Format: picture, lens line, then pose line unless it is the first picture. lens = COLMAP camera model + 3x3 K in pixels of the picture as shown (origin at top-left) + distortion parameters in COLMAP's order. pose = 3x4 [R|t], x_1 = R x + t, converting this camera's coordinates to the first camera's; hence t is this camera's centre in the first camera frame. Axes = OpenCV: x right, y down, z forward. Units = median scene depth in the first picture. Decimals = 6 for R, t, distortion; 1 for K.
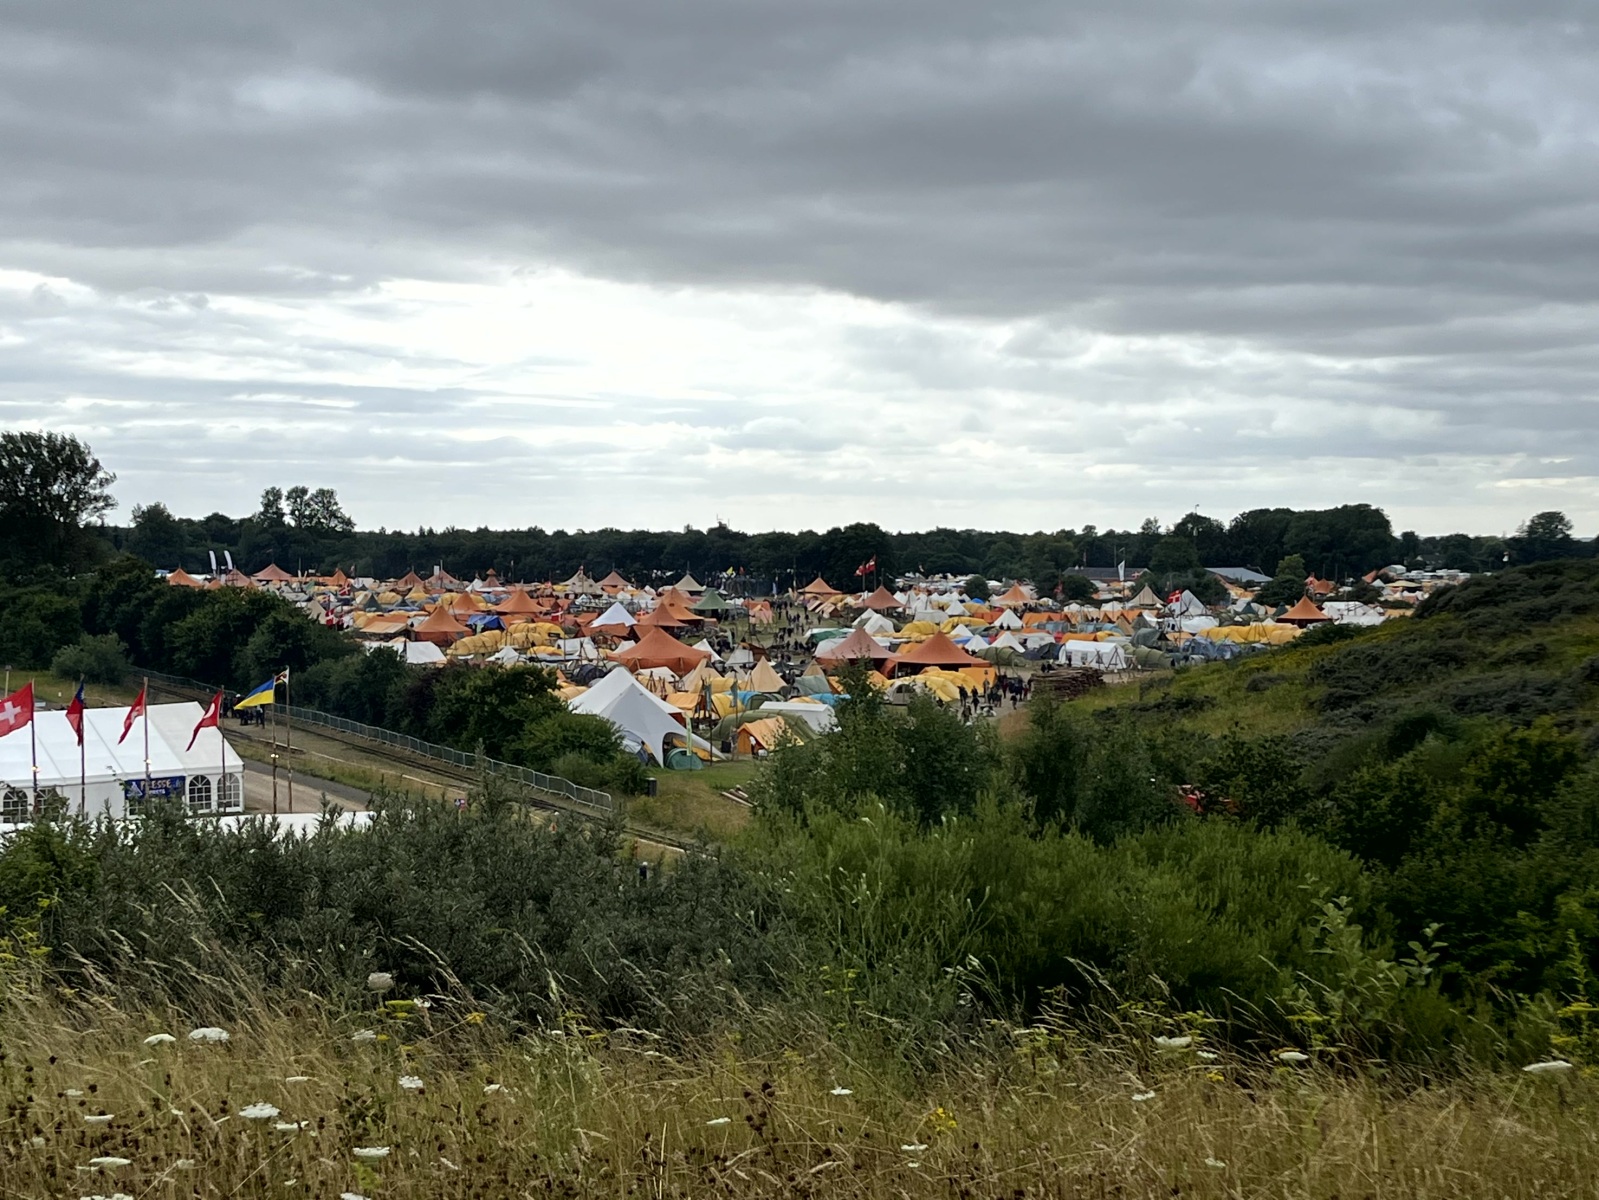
lens RADIAL K [[2424.3, 0, 799.5], [0, 2424.3, 600.0], [0, 0, 1]] dist [0.053996, 0.047662]
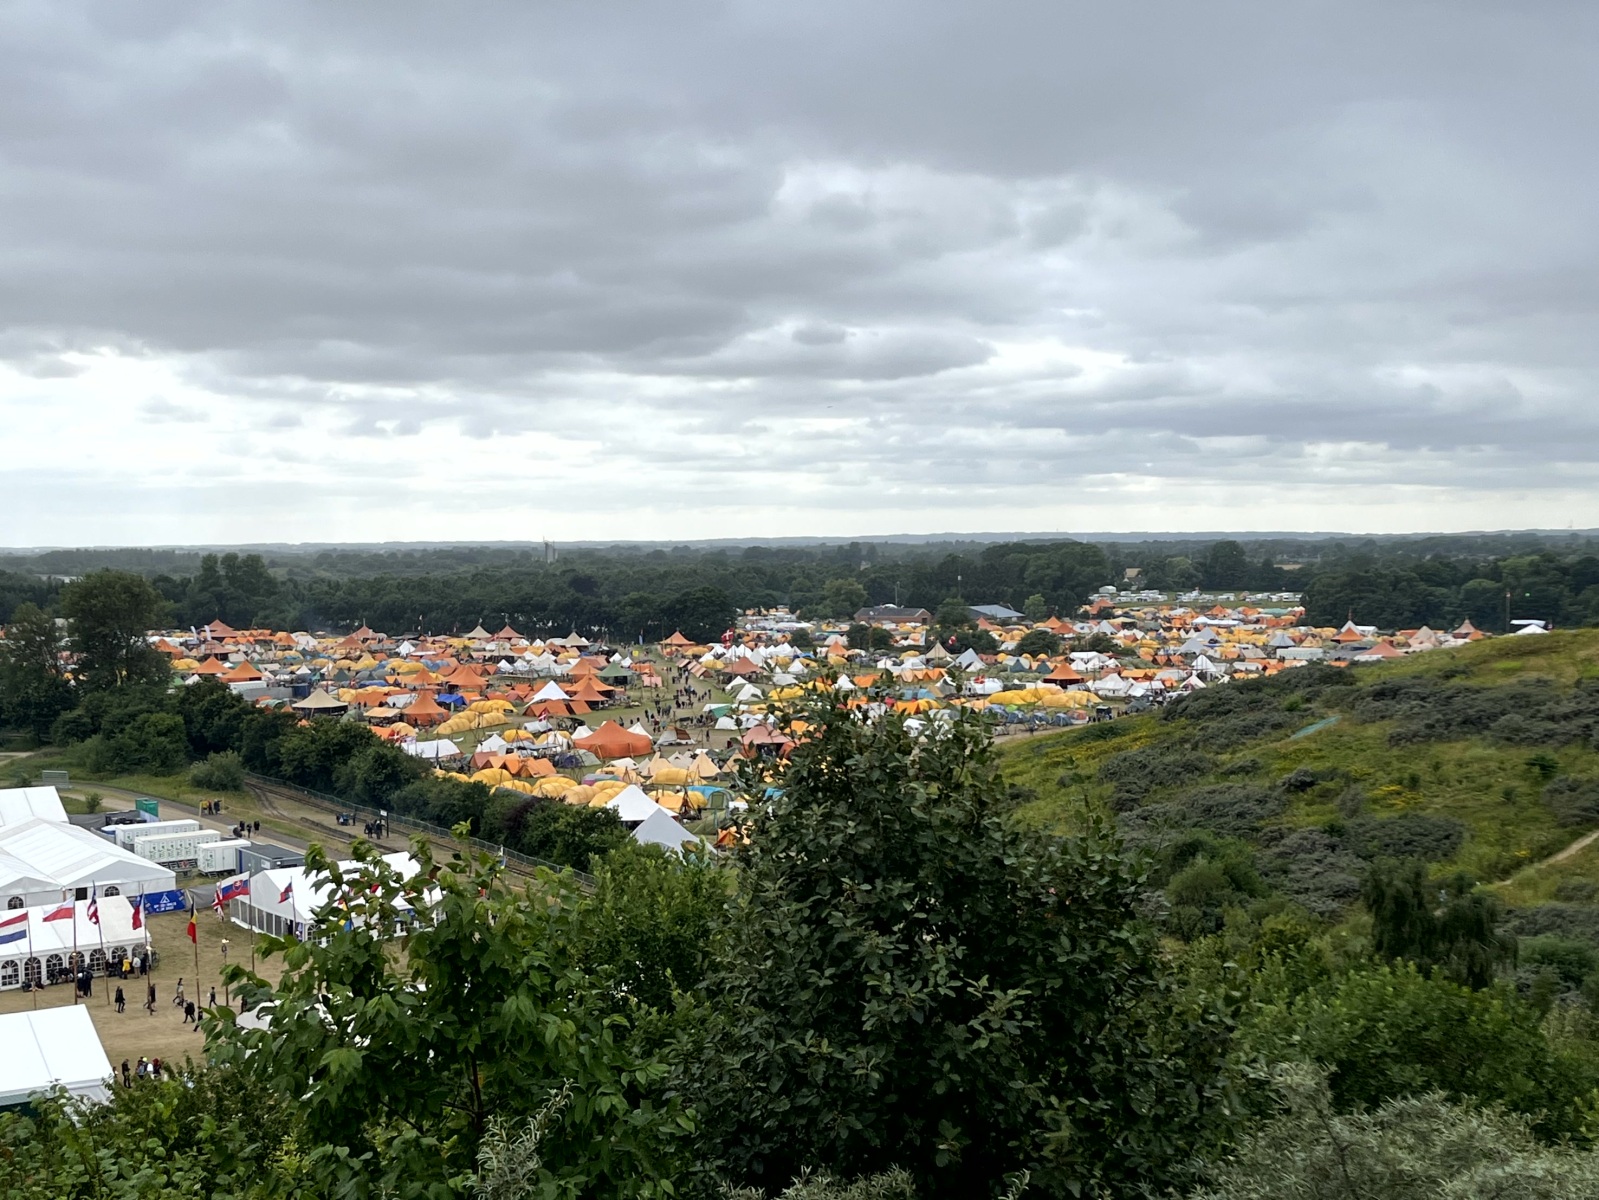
lens RADIAL K [[2053.3, 0, 799.5], [0, 2053.3, 600.0], [0, 0, 1]] dist [0.079250, -0.048712]
pose [[0.995134, -0.019730, 0.096533, -0.088350], [0.019354, 0.999801, 0.004834, -0.083840], [-0.096609, -0.002942, 0.995318, -0.220795]]
